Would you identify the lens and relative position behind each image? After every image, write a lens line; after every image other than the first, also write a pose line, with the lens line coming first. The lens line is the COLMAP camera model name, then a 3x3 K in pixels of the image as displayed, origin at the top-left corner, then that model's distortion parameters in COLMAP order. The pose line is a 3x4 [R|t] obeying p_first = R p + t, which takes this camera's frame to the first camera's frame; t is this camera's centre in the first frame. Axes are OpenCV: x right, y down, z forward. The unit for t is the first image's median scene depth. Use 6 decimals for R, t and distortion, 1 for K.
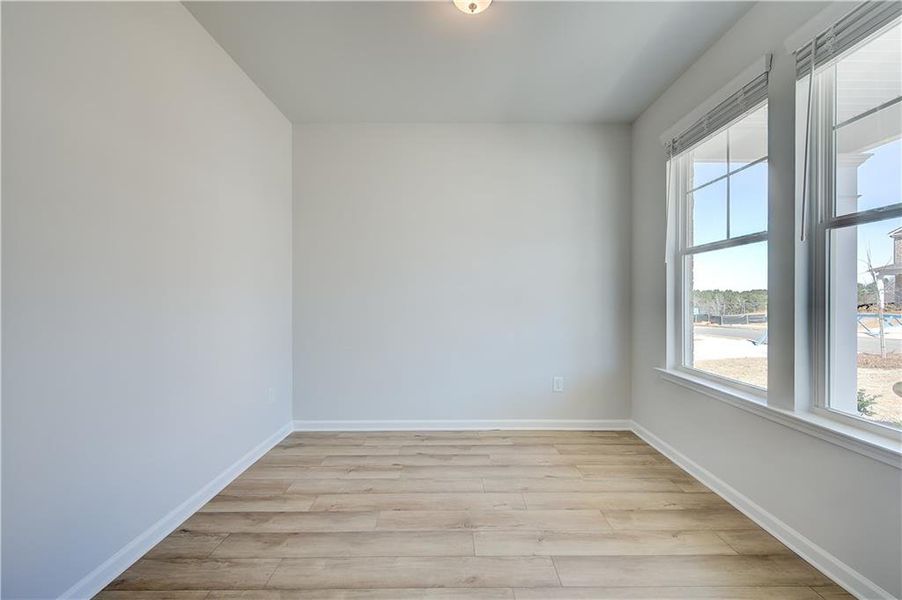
lens RADIAL K [[369.8, 0, 454.2], [0, 369.8, 301.4], [0, 0, 1]] dist [-0.001660, -0.000609]
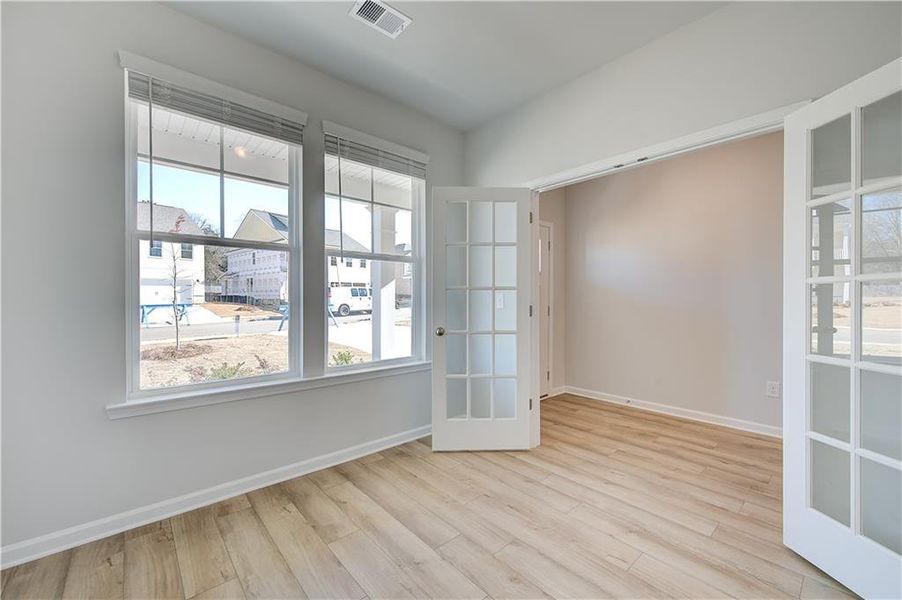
lens RADIAL K [[369.8, 0, 451.0], [0, 369.8, 296.0], [0, 0, 1]] dist [-0.001660, -0.000609]
pose [[-0.663823, 0.013667, 0.747764, -0.493775], [0.015207, 0.999873, -0.004776, 0.002821], [-0.747735, 0.008201, -0.663947, 1.513609]]
